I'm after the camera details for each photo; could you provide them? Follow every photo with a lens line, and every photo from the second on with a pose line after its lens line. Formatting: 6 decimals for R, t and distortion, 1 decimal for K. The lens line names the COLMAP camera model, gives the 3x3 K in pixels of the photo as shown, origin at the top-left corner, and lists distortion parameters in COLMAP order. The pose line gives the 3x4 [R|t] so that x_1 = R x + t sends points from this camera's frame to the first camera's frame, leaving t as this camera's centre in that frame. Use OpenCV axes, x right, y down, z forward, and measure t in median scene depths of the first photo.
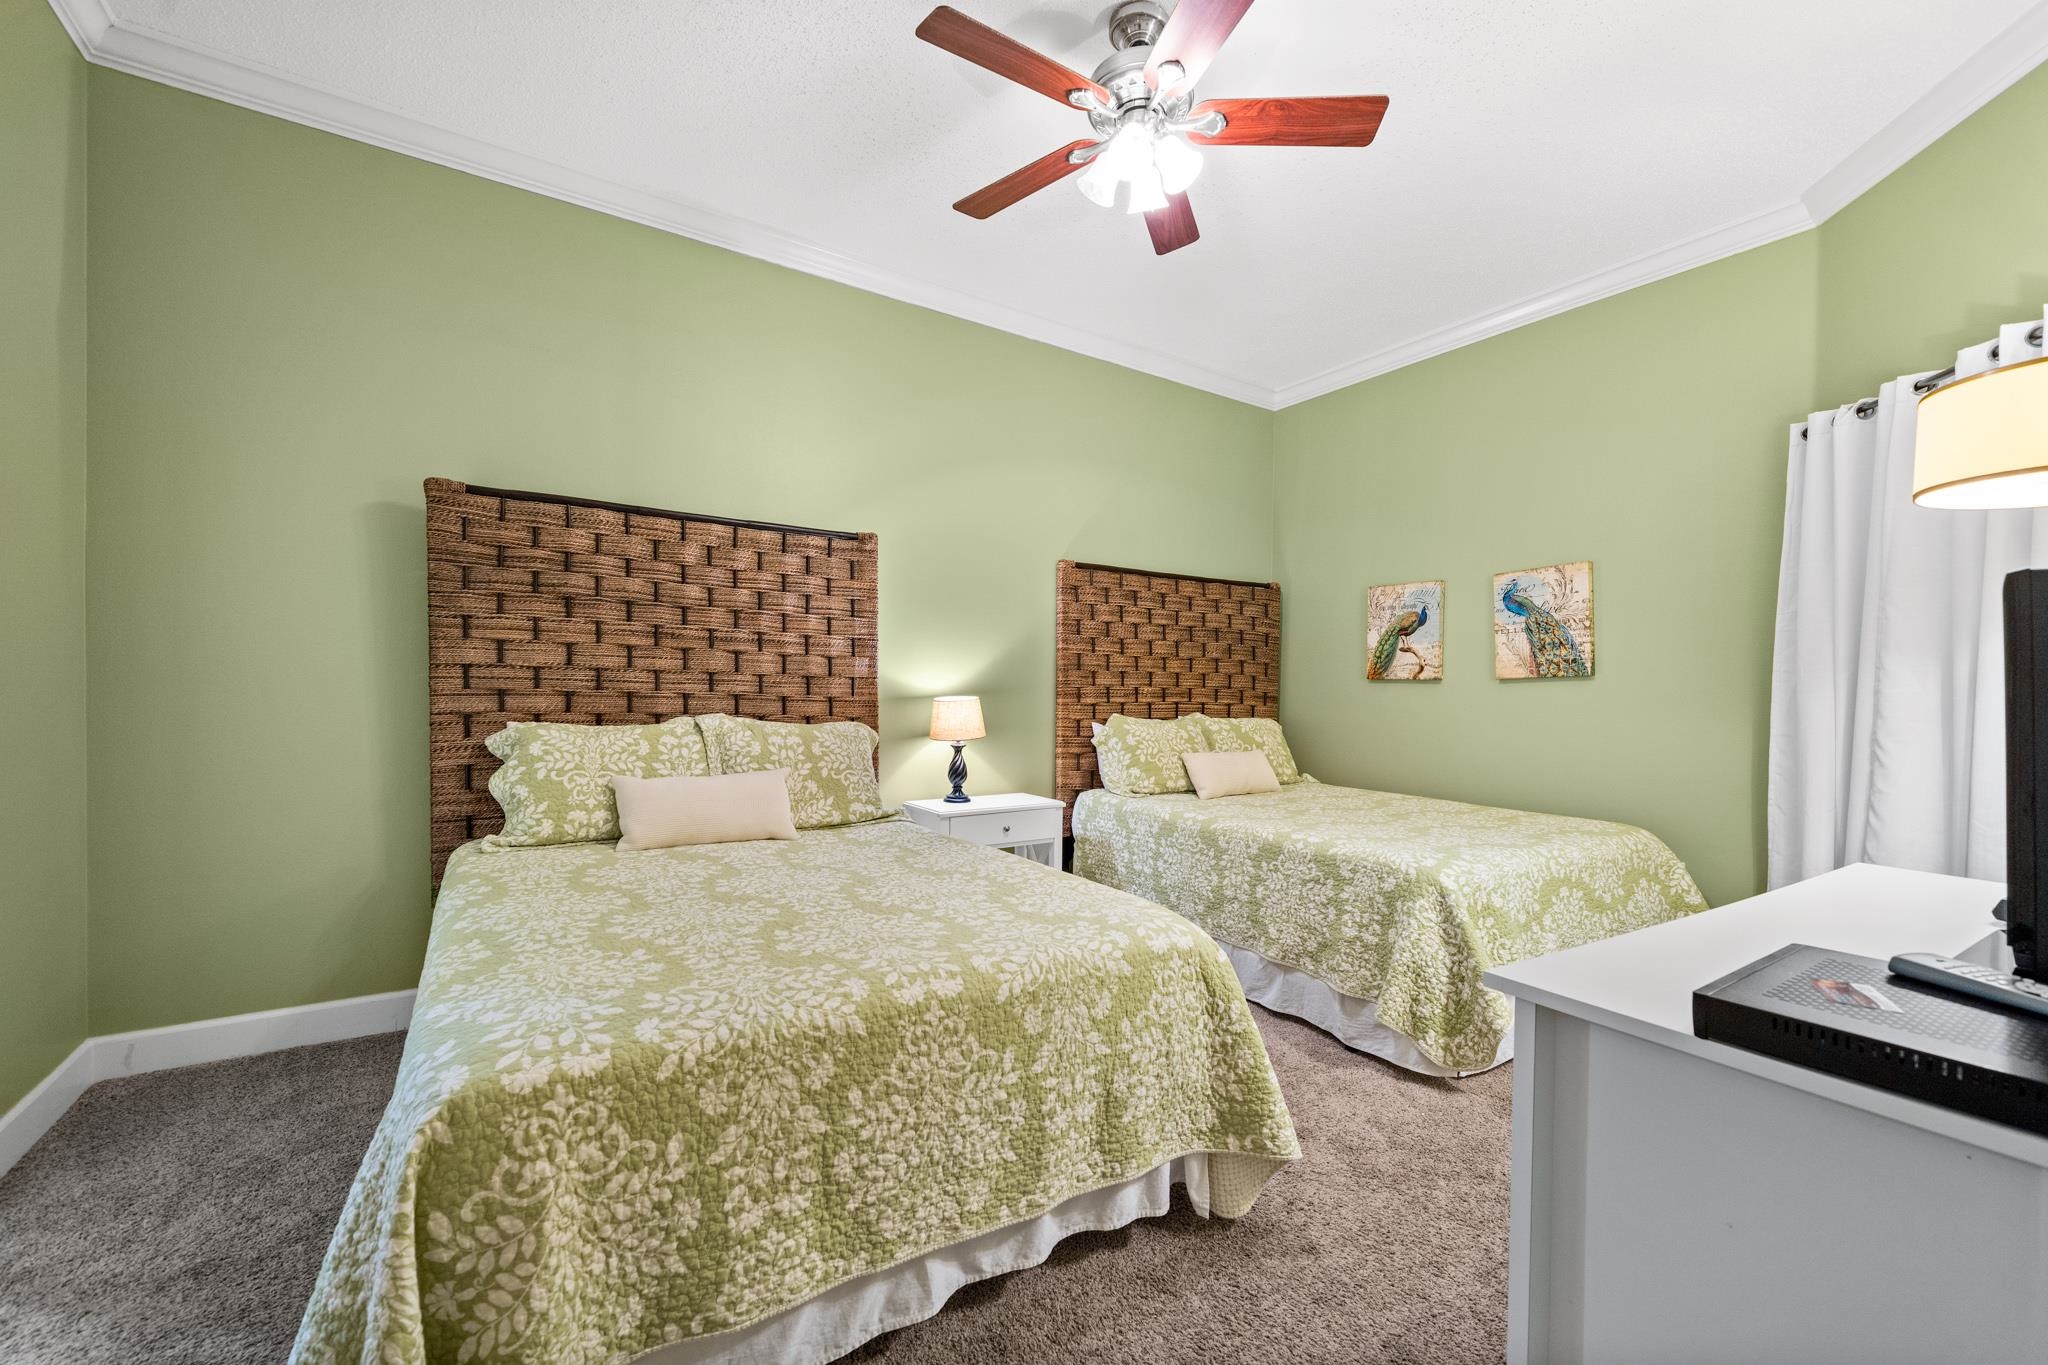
lens RADIAL K [[835.3, 0, 1019.9], [0, 835.3, 685.3], [0, 0, 1]] dist [-0.001958, 0.000653]
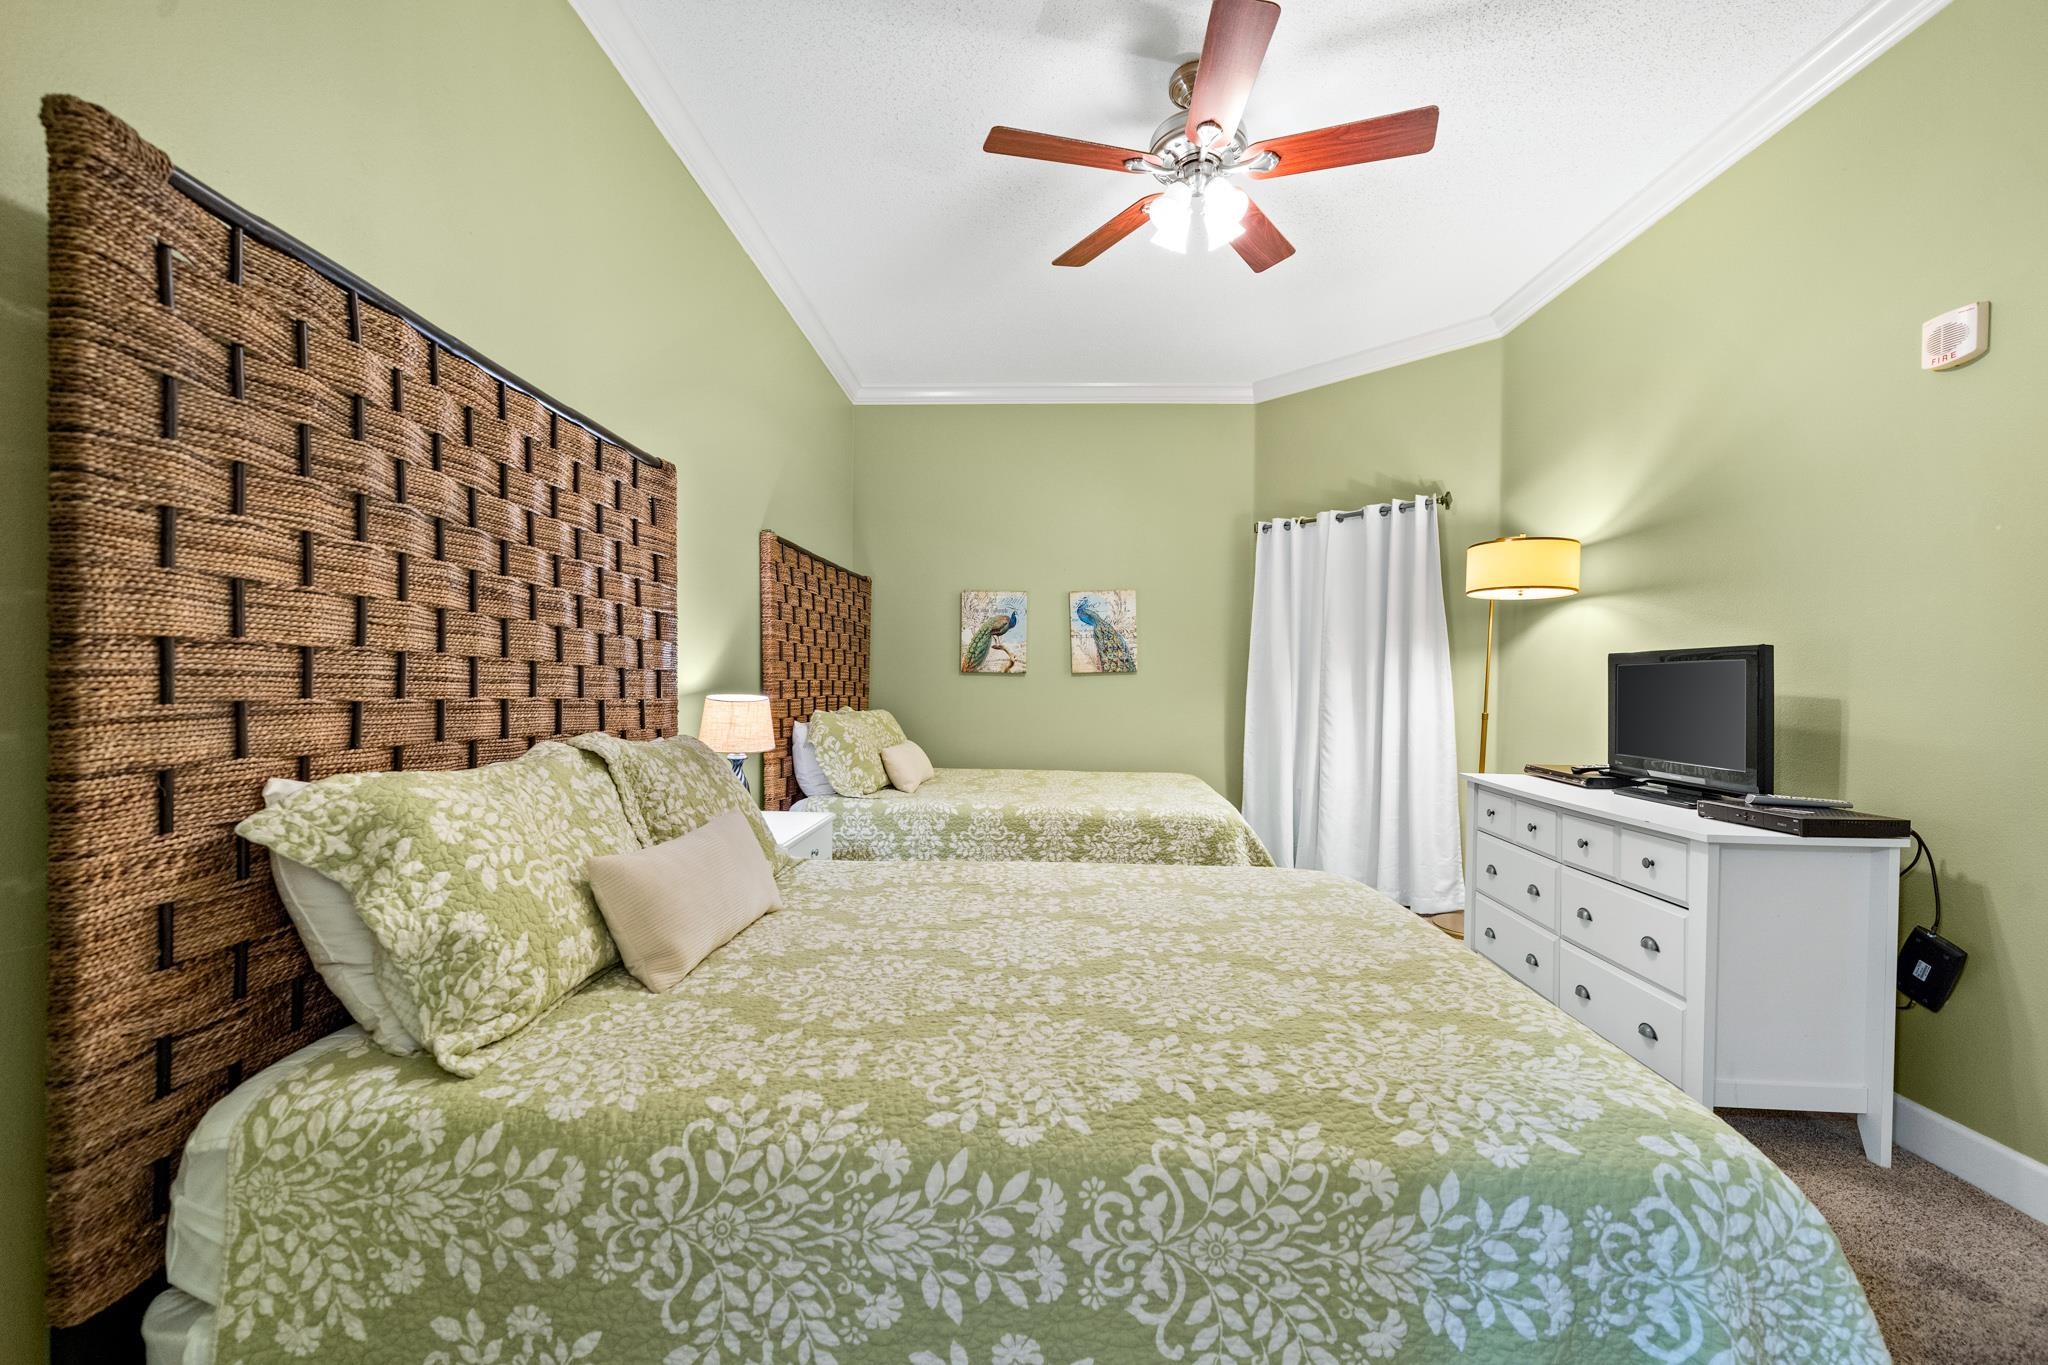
lens RADIAL K [[835.3, 0, 1023.5], [0, 835.3, 684.9], [0, 0, 1]] dist [-0.001958, 0.000653]
pose [[0.567174, -0.009804, 0.823540, -0.598261], [-0.004133, 0.999883, 0.014749, -0.008873], [-0.823588, -0.011769, 0.567067, 0.370200]]
